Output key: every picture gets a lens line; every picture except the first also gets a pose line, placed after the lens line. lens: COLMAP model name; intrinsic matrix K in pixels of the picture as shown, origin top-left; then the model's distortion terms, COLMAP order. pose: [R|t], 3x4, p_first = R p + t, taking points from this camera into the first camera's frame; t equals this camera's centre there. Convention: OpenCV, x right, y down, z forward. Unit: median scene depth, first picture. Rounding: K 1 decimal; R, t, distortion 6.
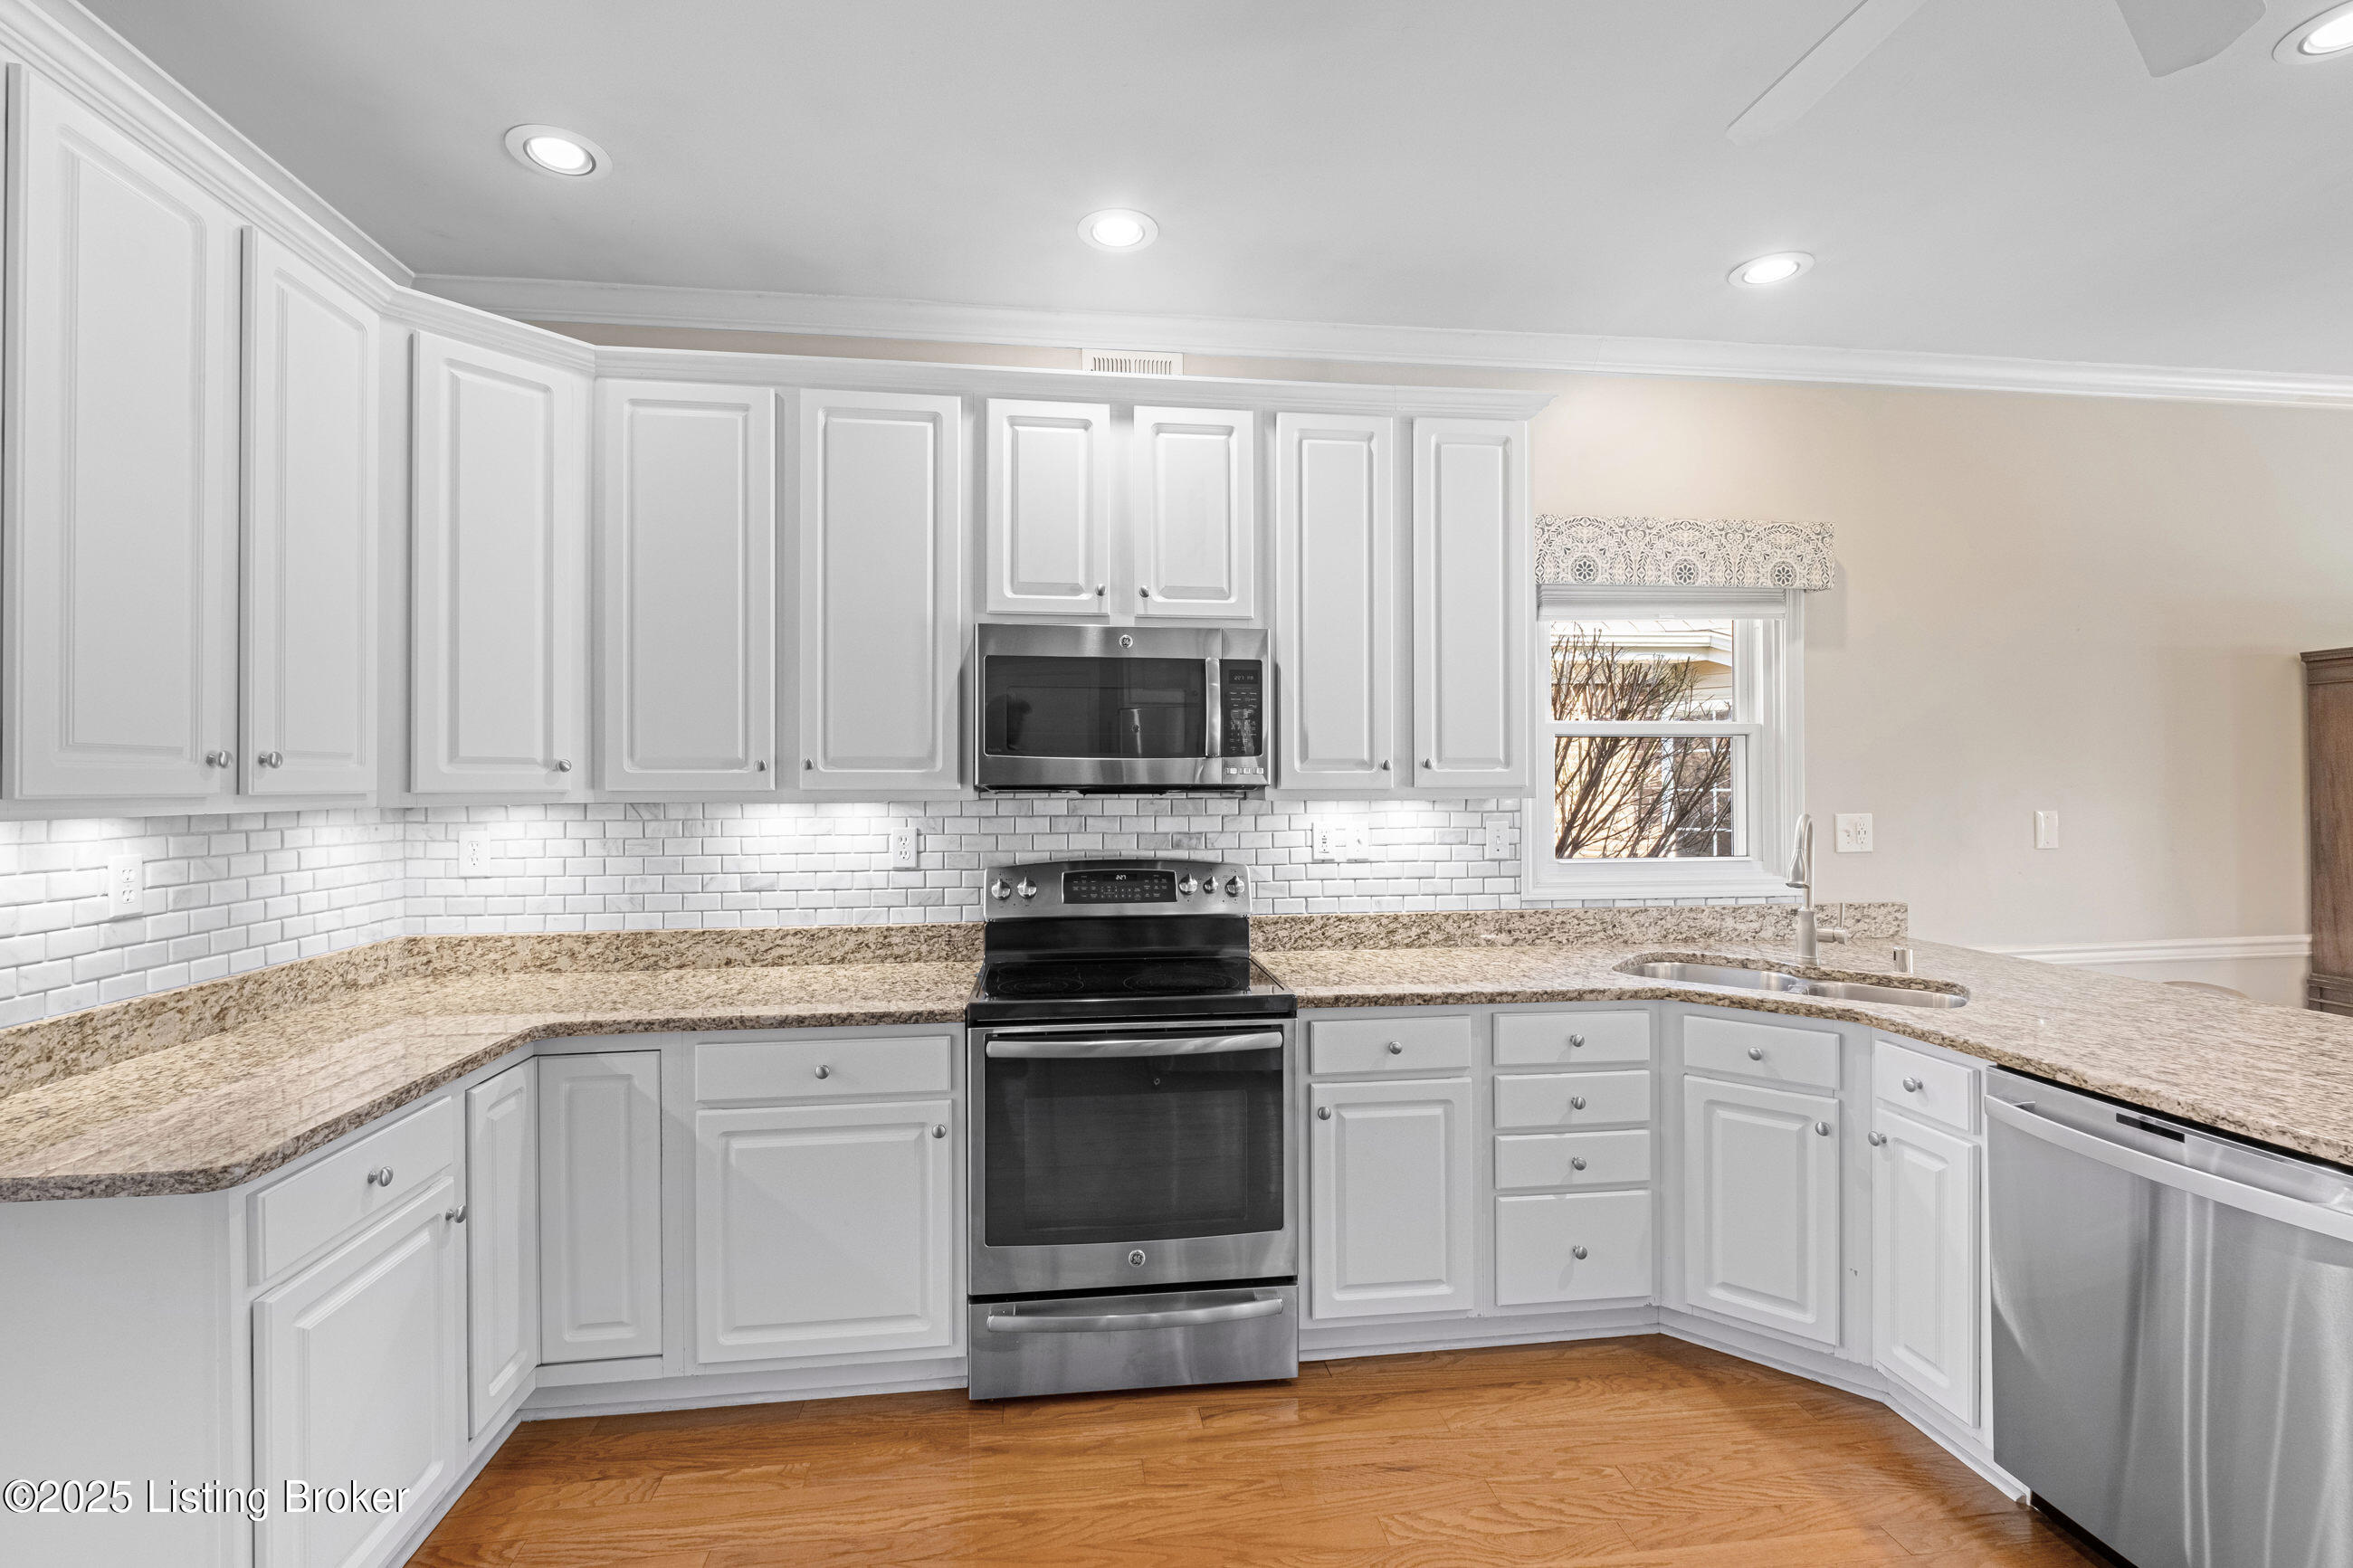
lens RADIAL K [[1009.7, 0, 1181.3], [0, 1009.7, 780.8], [0, 0, 1]] dist [0.004603, -0.005466]
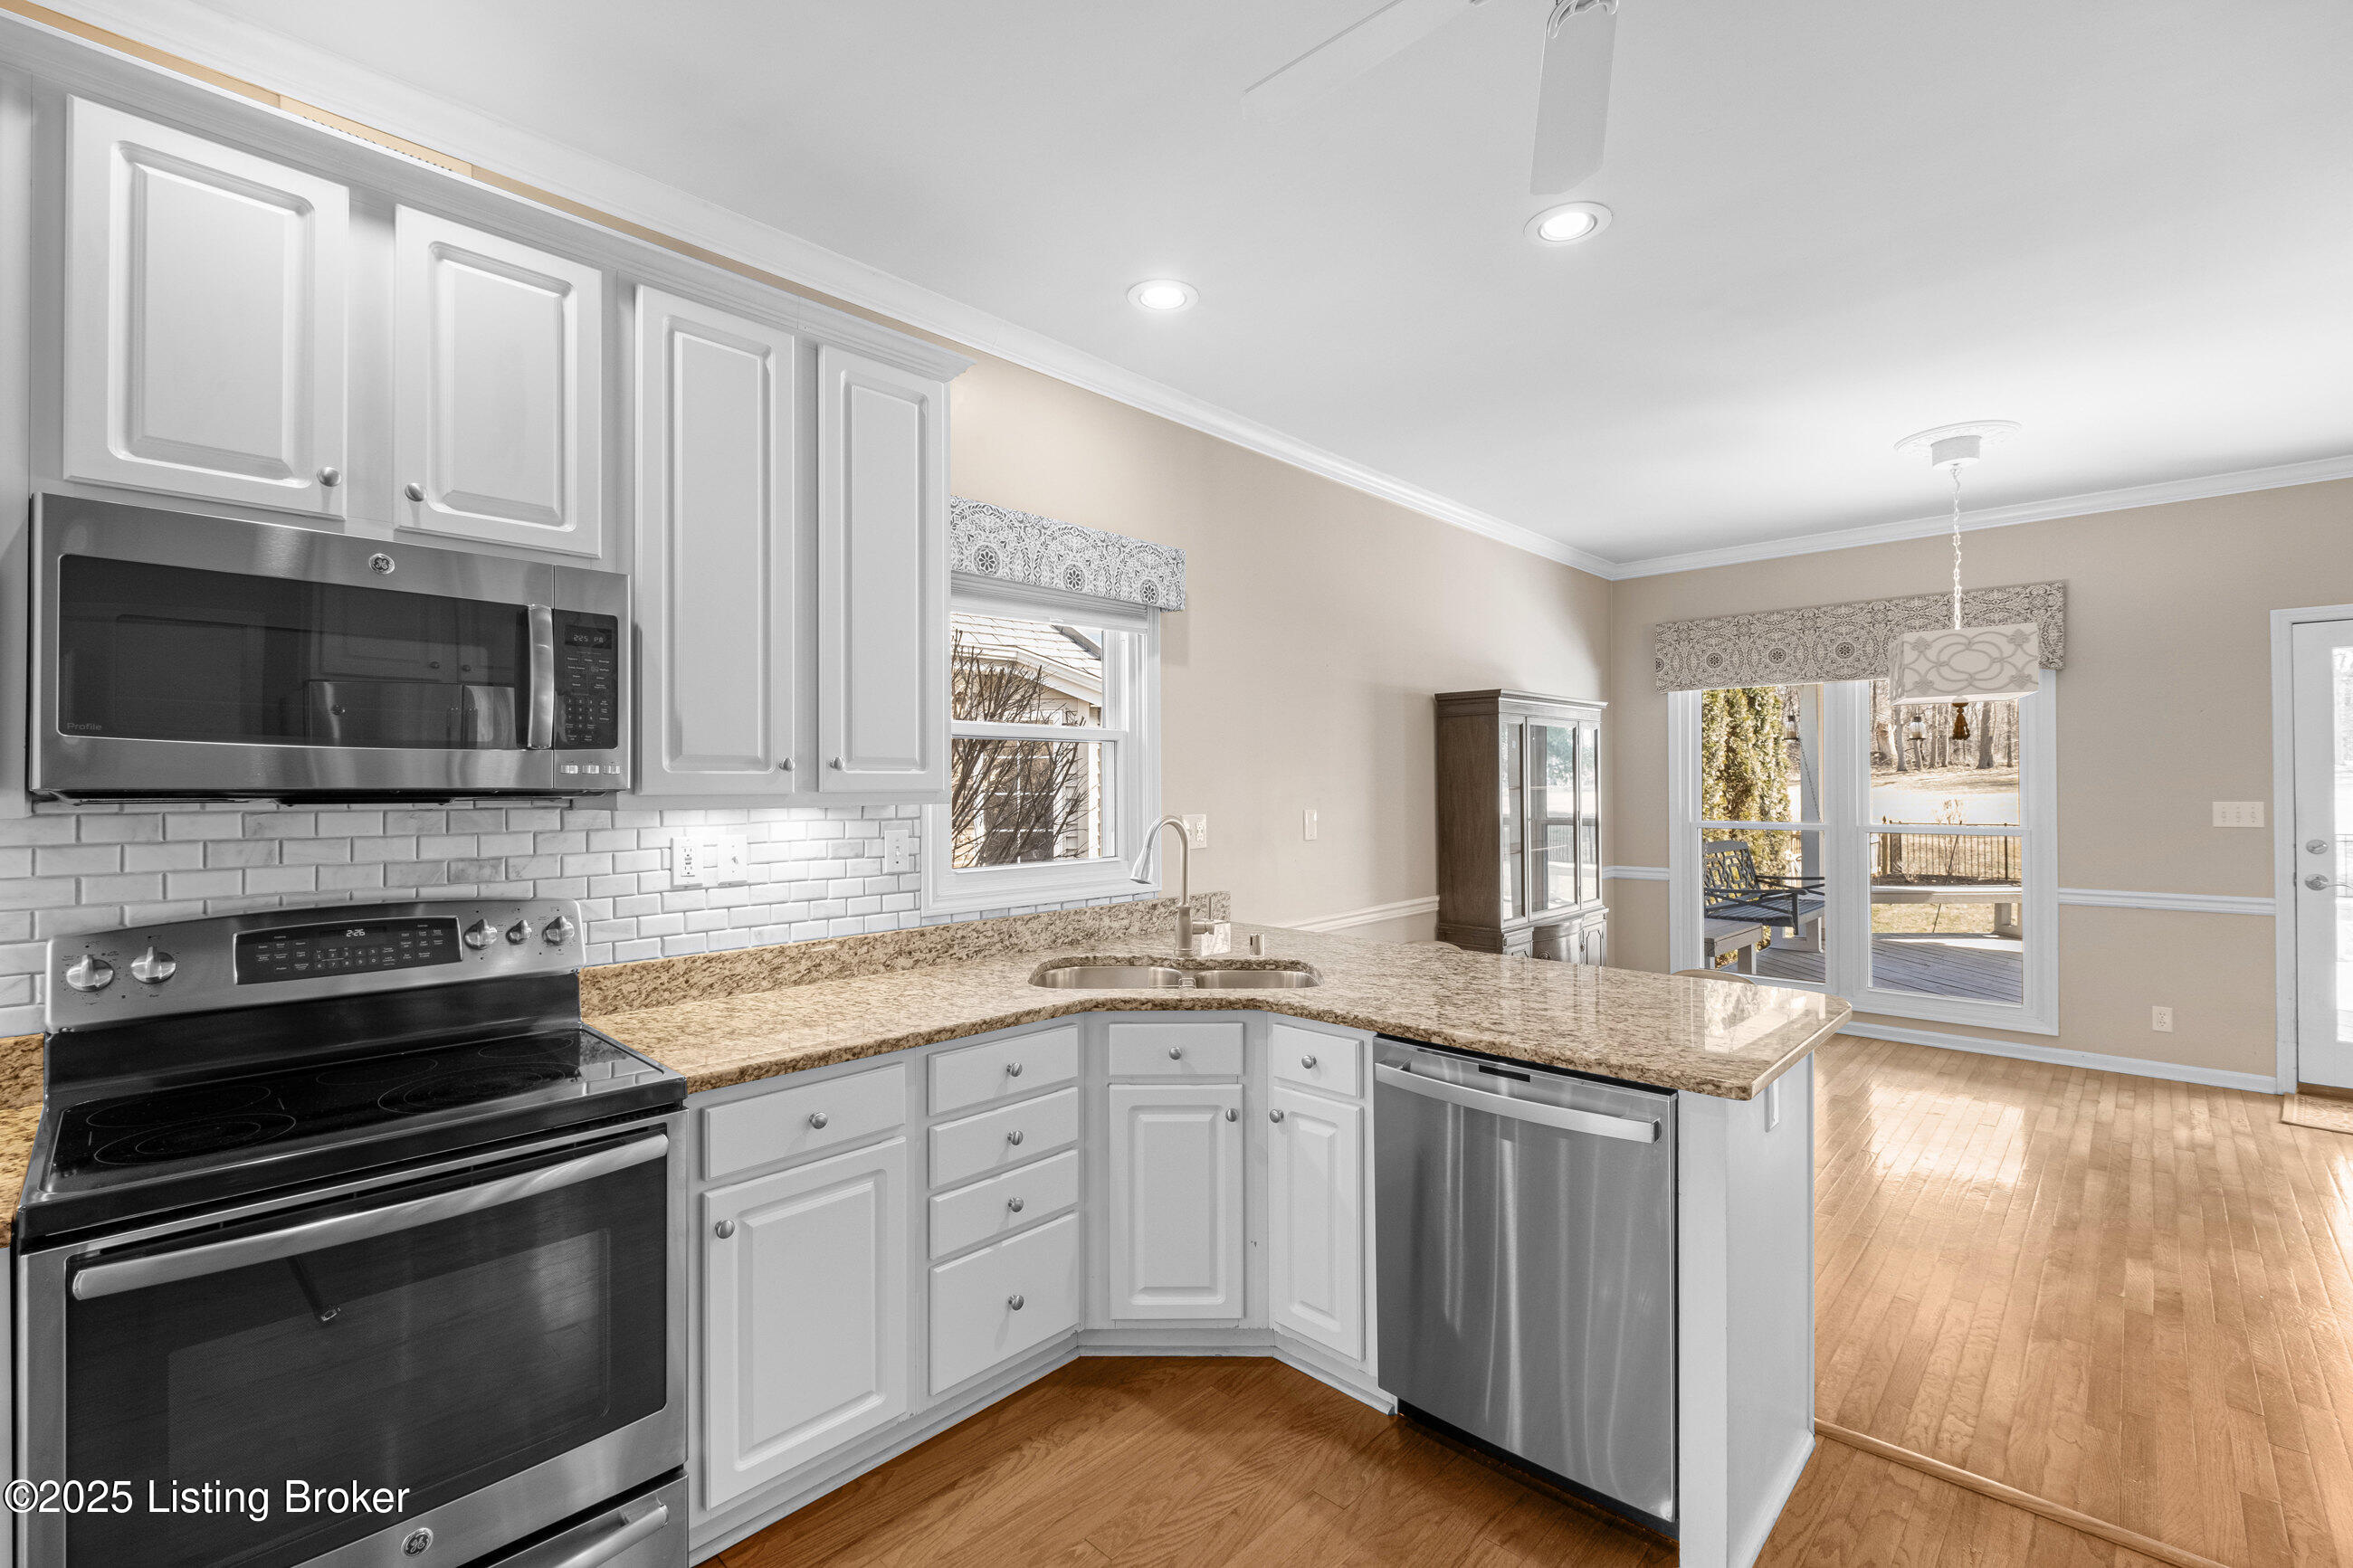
lens RADIAL K [[1009.7, 0, 1181.3], [0, 1009.7, 780.8], [0, 0, 1]] dist [0.004603, -0.005466]
pose [[0.782080, 0.003993, 0.623165, -0.054829], [-0.000679, 0.999984, -0.005556, 0.001945], [-0.623177, 0.003921, 0.782071, 0.182868]]
